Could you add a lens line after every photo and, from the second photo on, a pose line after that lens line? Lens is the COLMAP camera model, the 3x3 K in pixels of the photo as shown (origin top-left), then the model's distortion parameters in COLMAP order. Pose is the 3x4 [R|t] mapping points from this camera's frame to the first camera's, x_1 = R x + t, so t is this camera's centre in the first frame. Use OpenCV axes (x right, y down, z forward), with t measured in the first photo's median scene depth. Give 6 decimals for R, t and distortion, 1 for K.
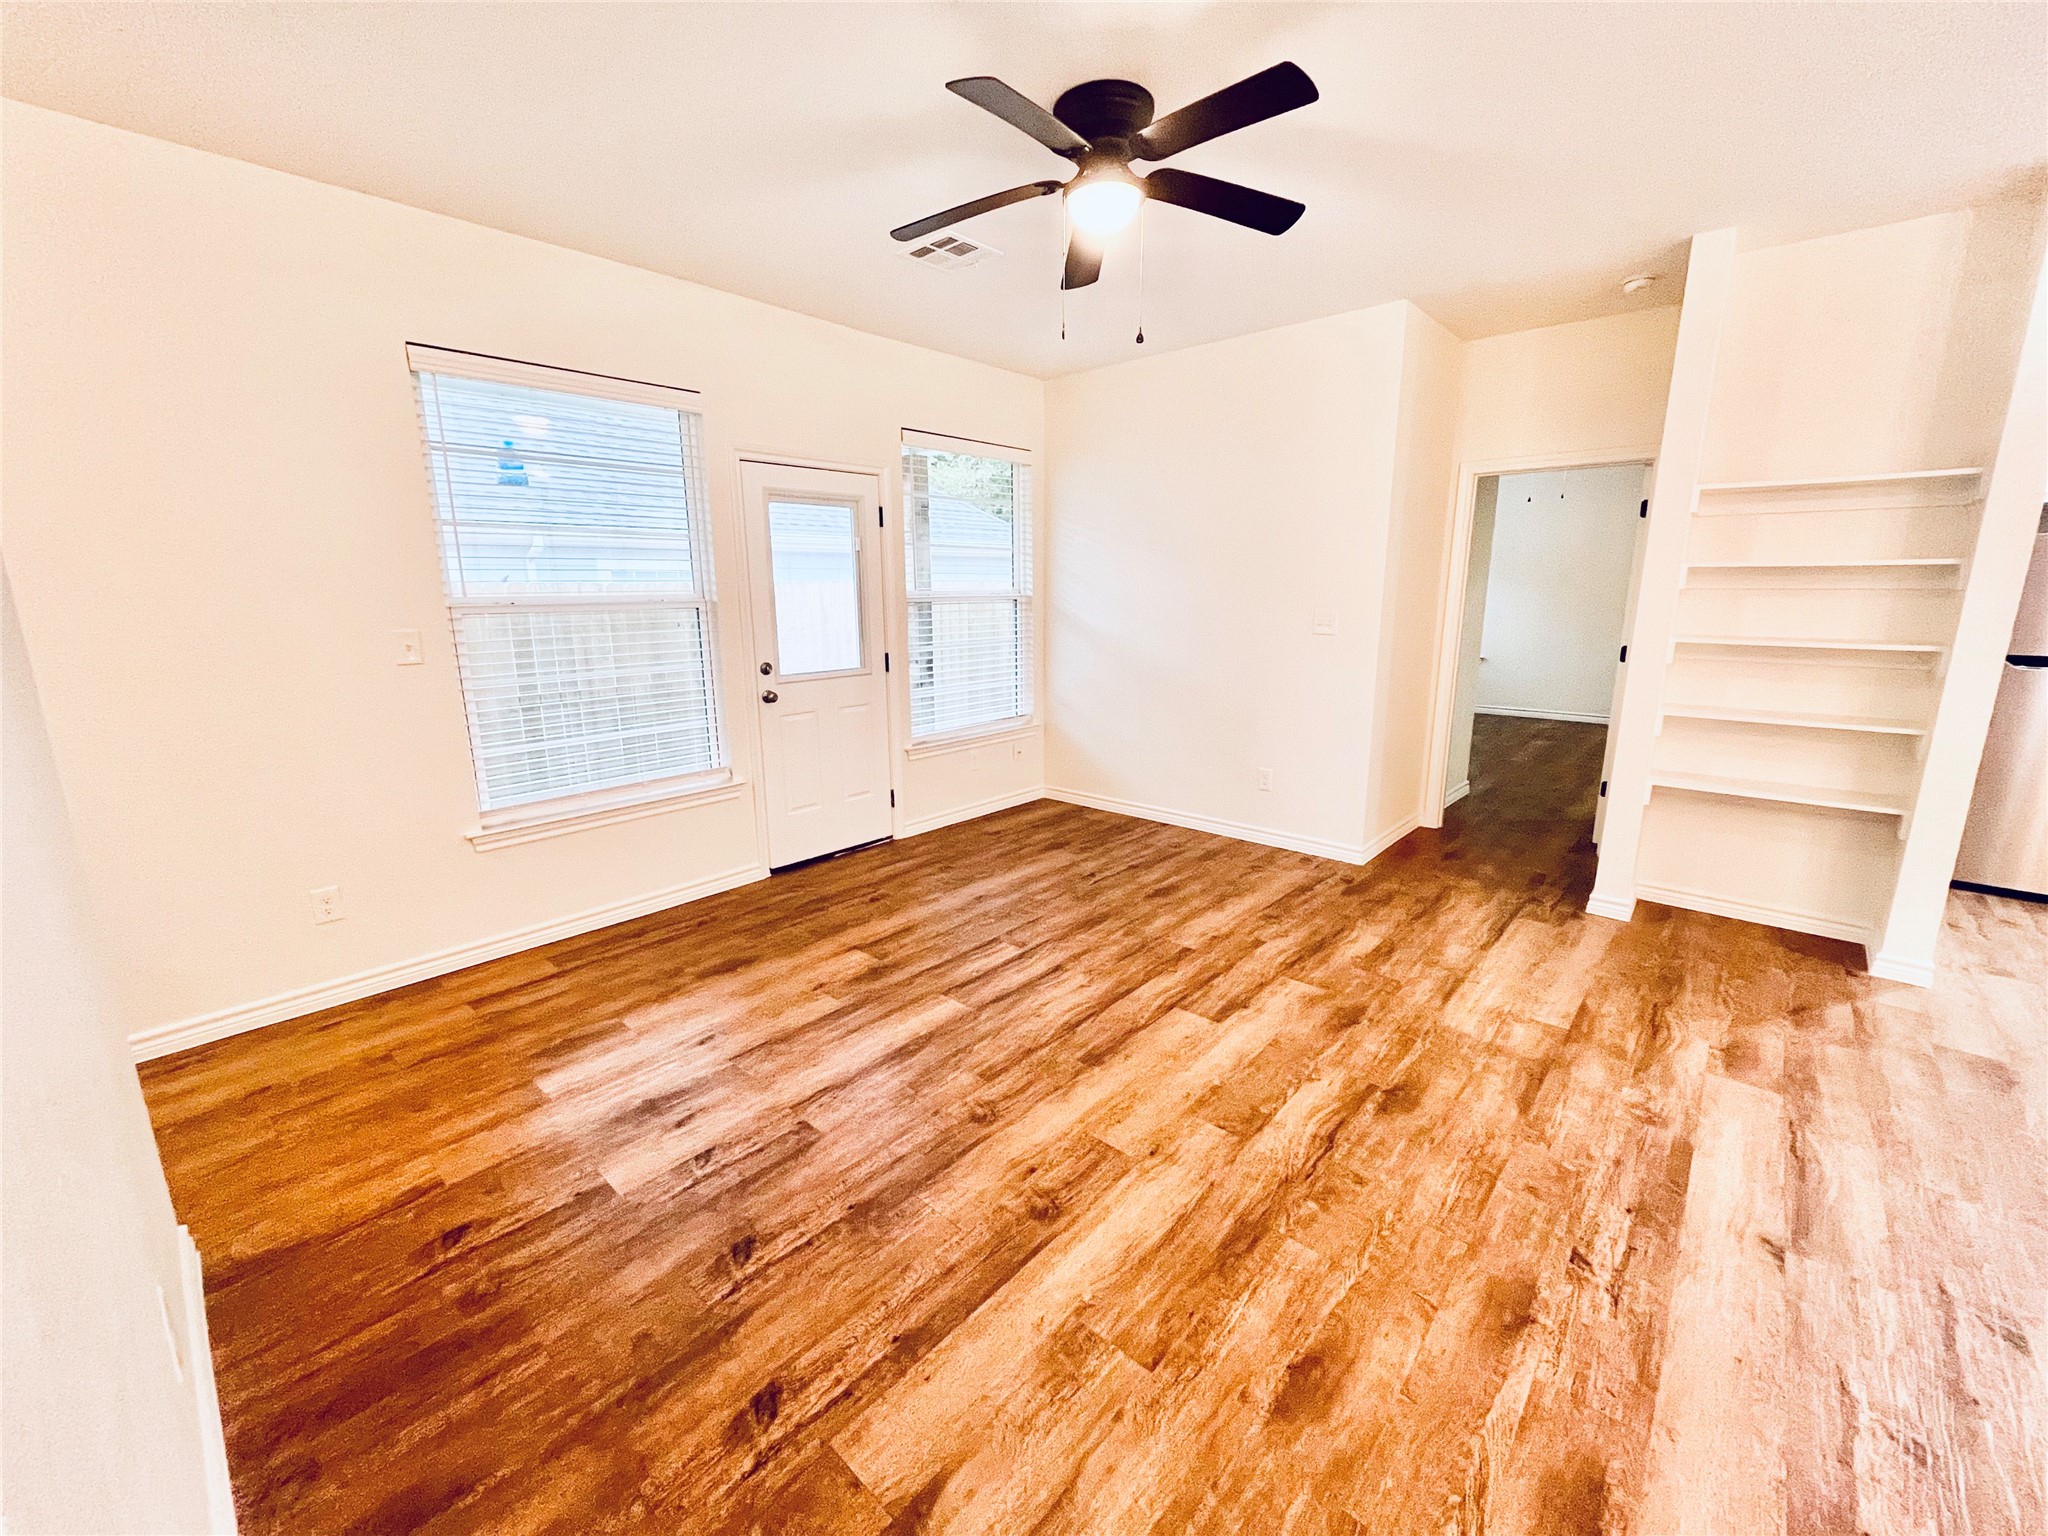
lens RADIAL K [[803.1, 0, 1018.2], [0, 803.1, 745.4], [0, 0, 1]] dist [-0.001375, -0.000087]
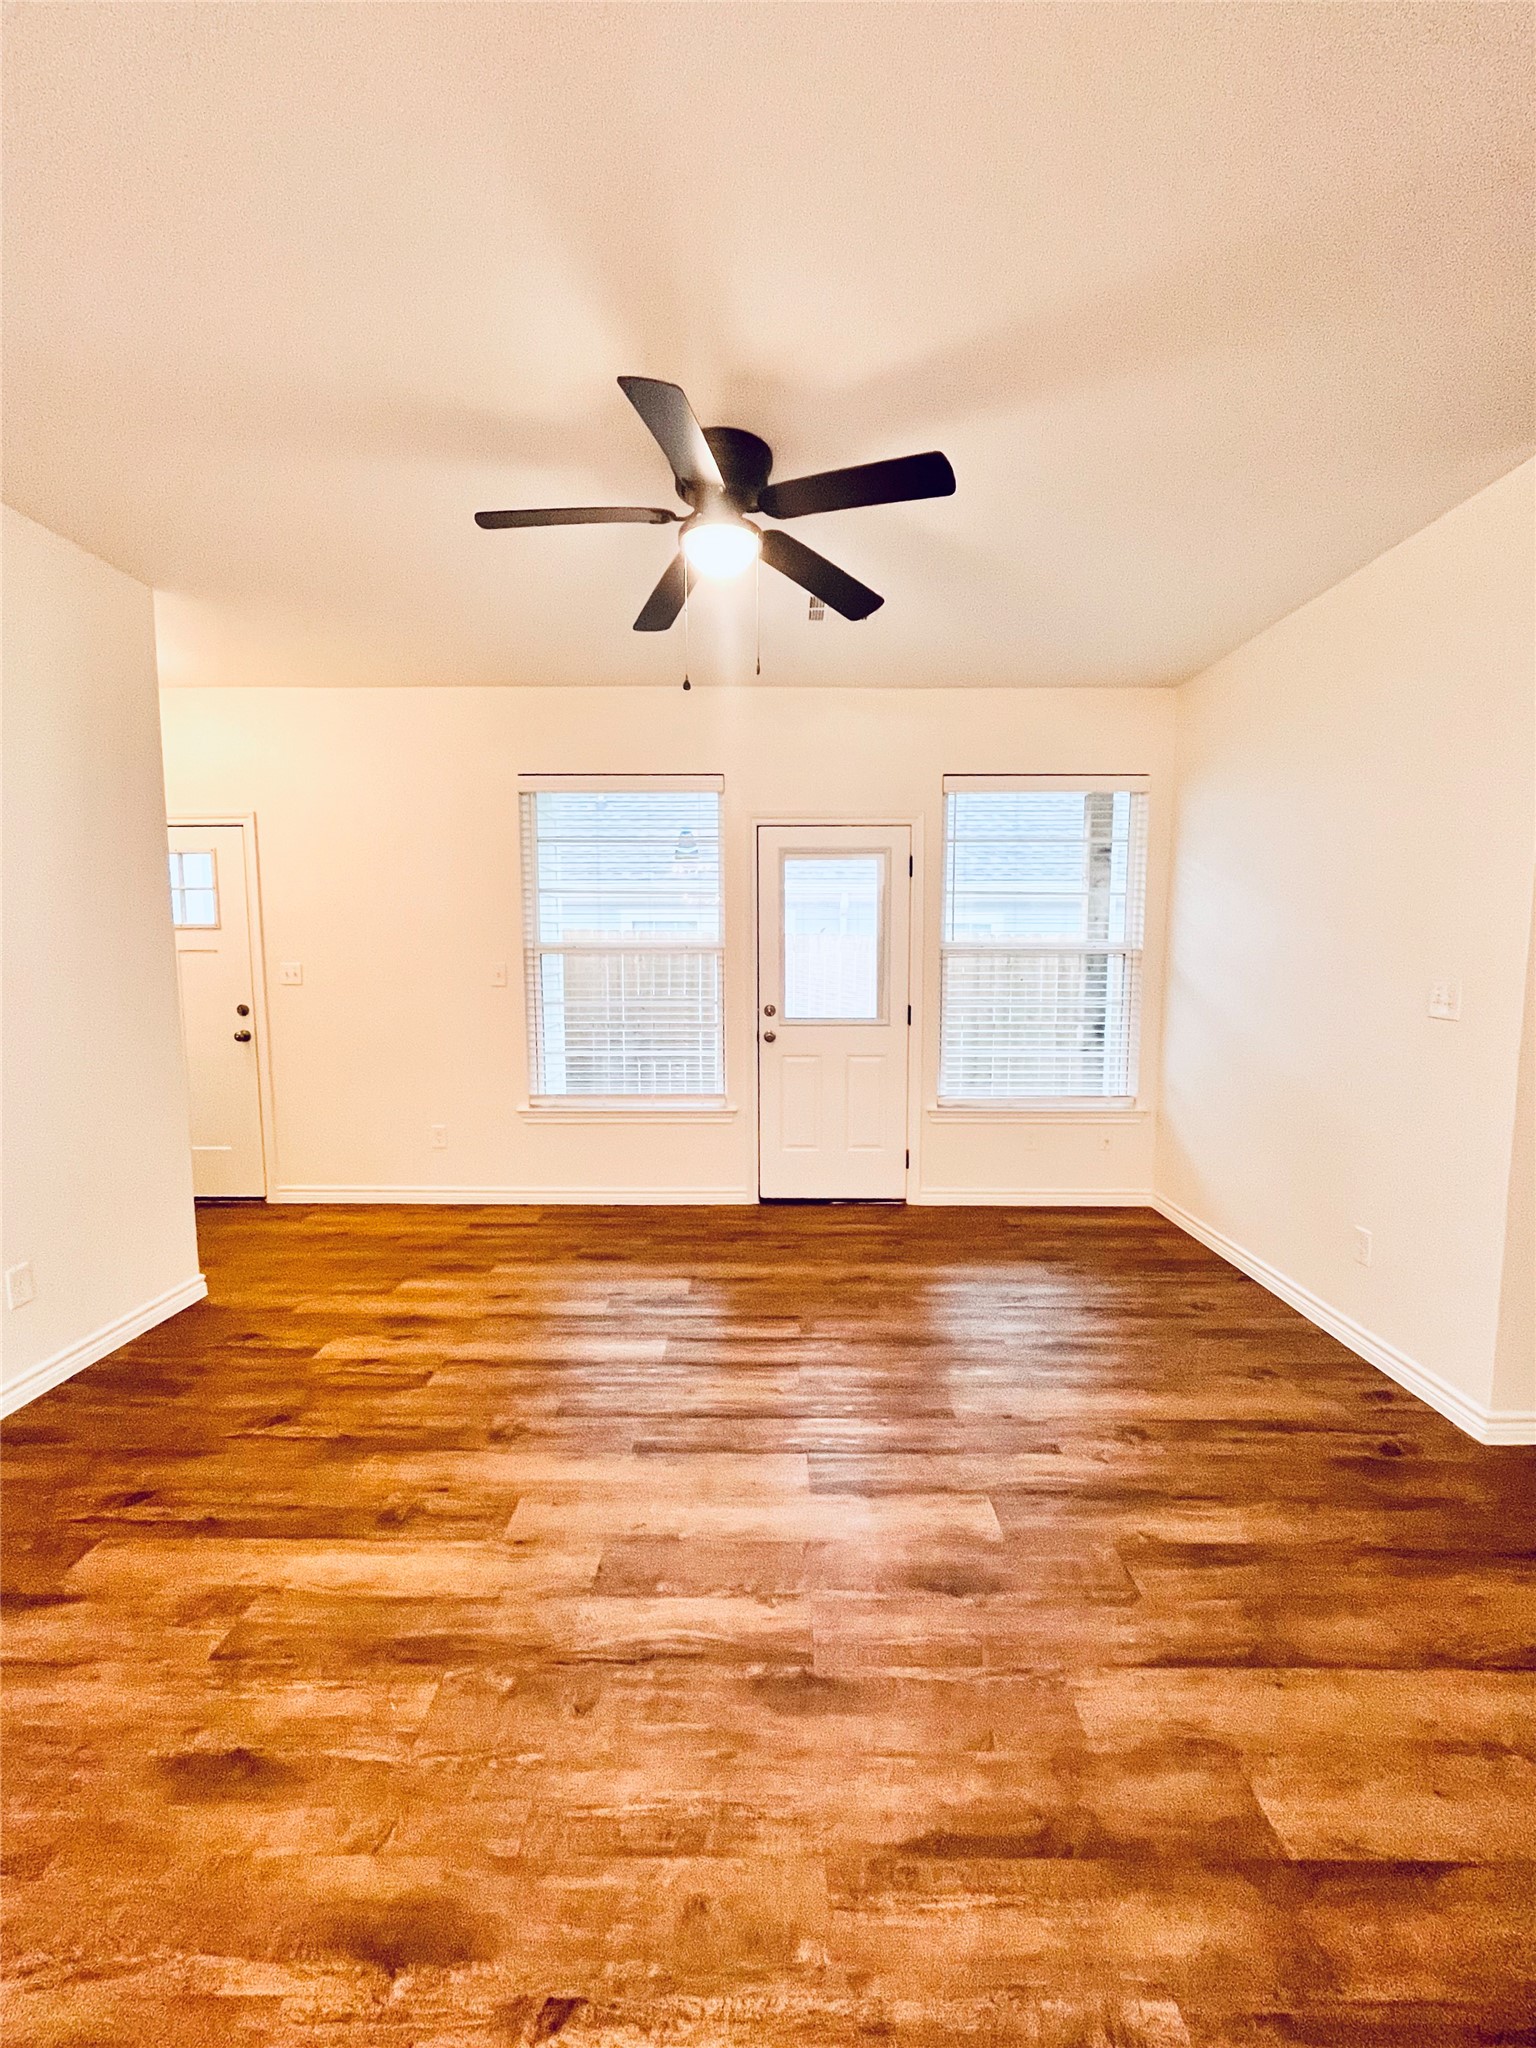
lens RADIAL K [[823.6, 0, 773.7], [0, 823.6, 1025.1], [0, 0, 1]] dist [-0.003555, 0.000468]
pose [[0.680450, 0.082011, -0.728191, 0.703405], [-0.148575, 0.988519, -0.027504, -0.065314], [0.717574, 0.126906, 0.684822, 0.345601]]
